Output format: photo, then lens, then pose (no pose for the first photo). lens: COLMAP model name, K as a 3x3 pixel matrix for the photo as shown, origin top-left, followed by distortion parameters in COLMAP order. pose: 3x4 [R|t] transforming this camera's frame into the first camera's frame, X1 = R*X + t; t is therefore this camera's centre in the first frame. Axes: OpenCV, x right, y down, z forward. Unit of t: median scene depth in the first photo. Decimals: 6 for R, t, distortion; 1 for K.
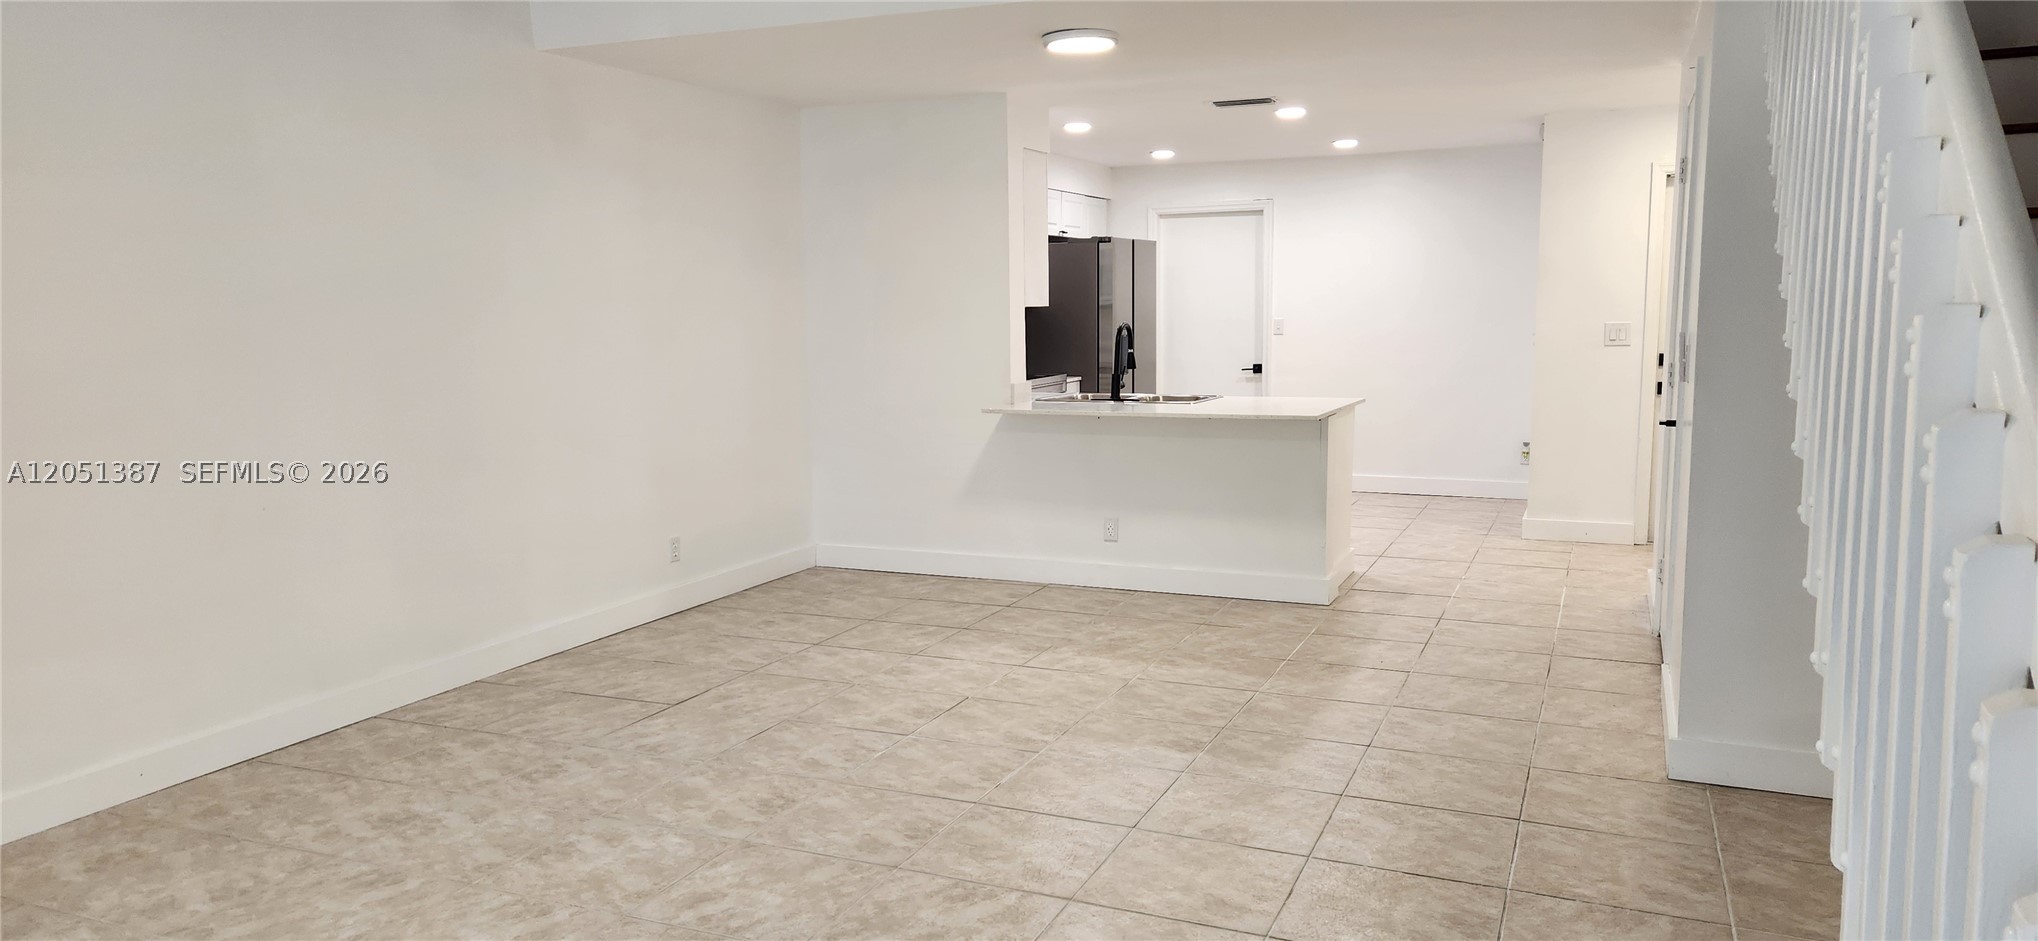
lens RADIAL K [[1371.1, 0, 1014.1], [0, 1371.1, 474.0], [0, 0, 1]] dist [0.038501, 0.002116]
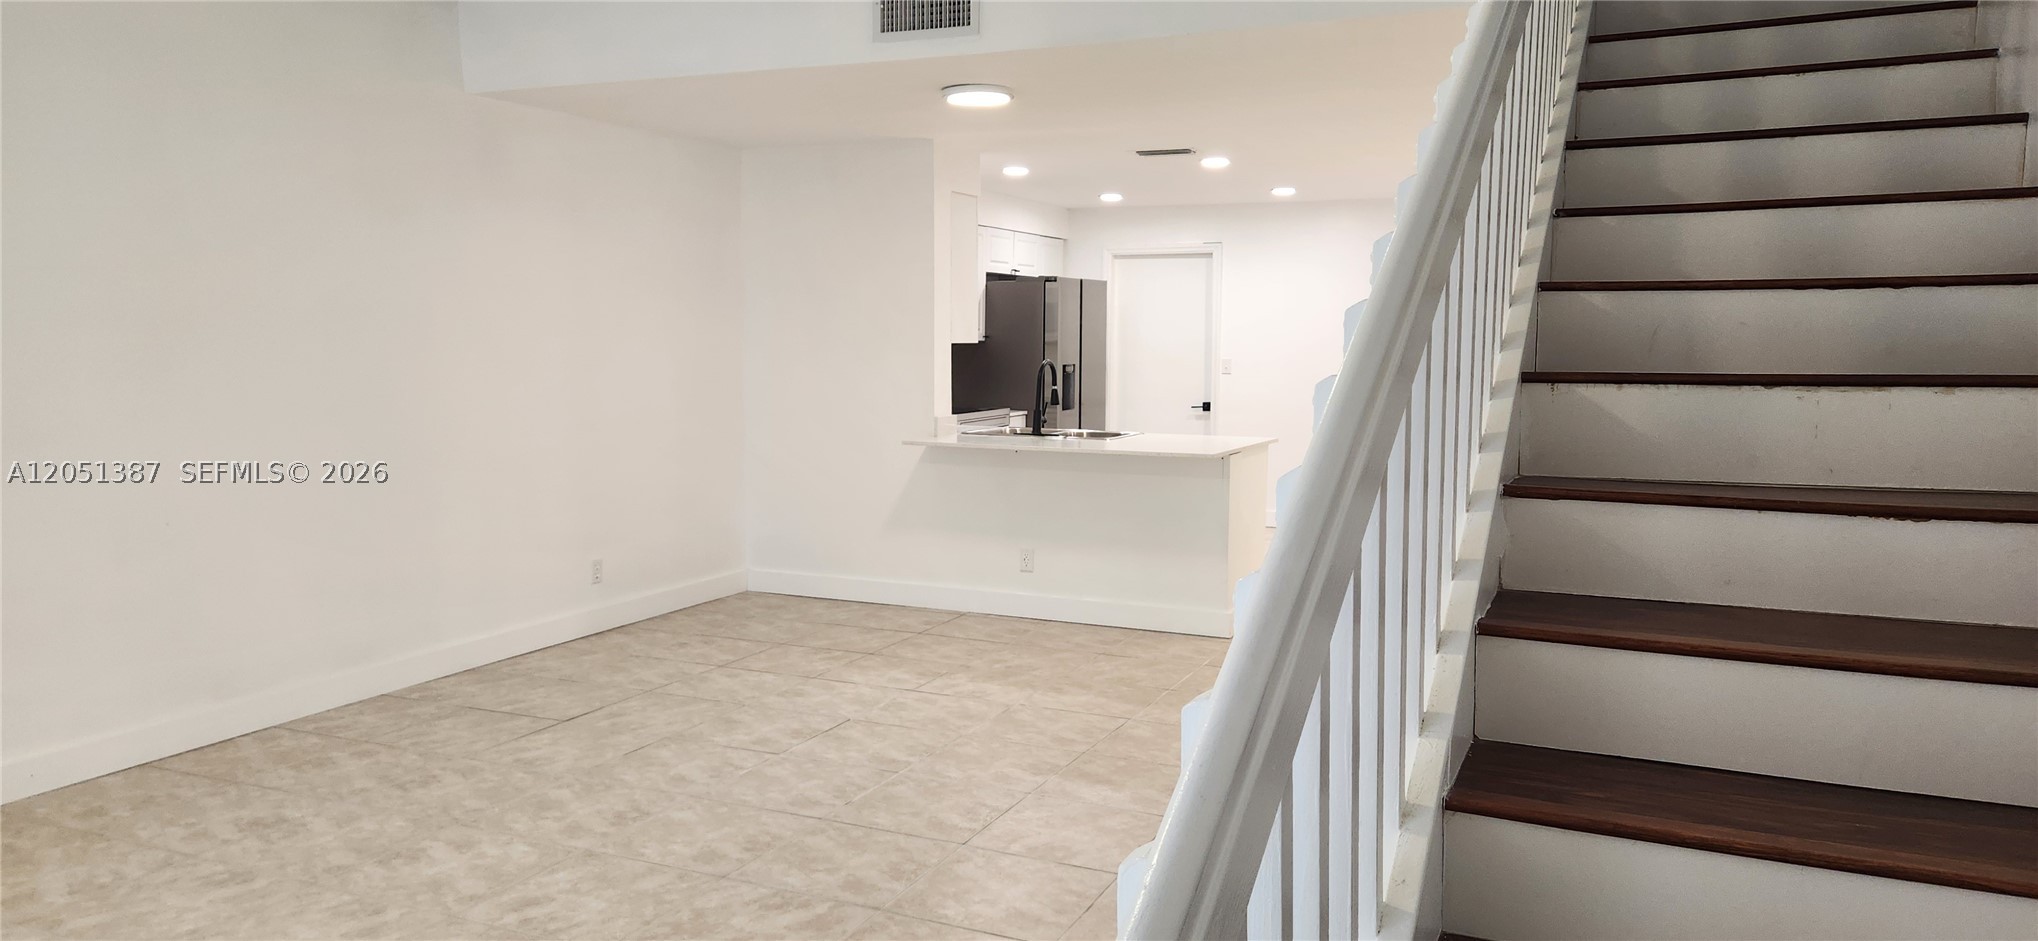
lens RADIAL K [[1368.6, 0, 1030.2], [0, 1368.6, 459.3], [0, 0, 1]] dist [0.021962, -0.005357]
pose [[0.999810, 0.019469, 0.000162, 0.100404], [-0.019452, 0.999259, -0.033203, -0.001926], [-0.000809, 0.033194, 0.999449, -0.041327]]
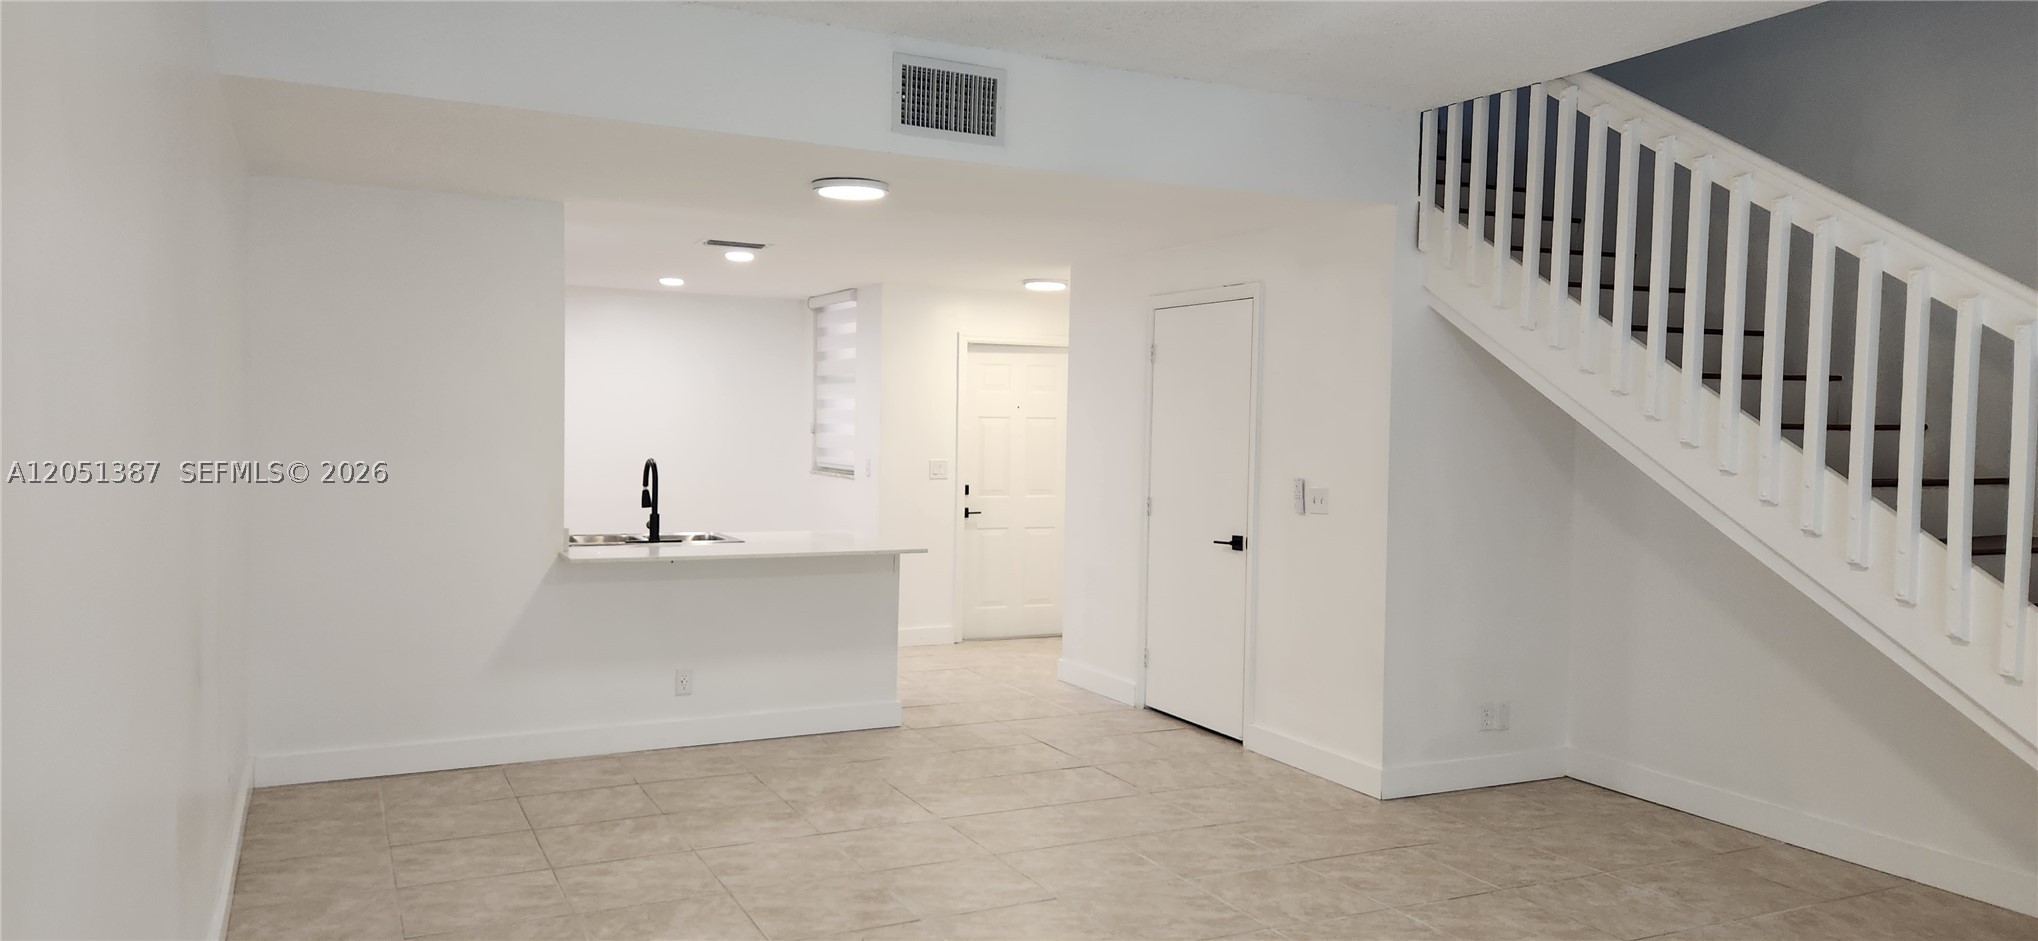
lens RADIAL K [[1345.6, 0, 1016.8], [0, 1345.6, 470.8], [0, 0, 1]] dist [0.047844, -0.000628]
pose [[0.637239, -0.002480, 0.770663, -0.681091], [0.068493, 0.996220, -0.053430, -0.052605], [-0.767617, 0.086832, 0.635000, 0.323823]]
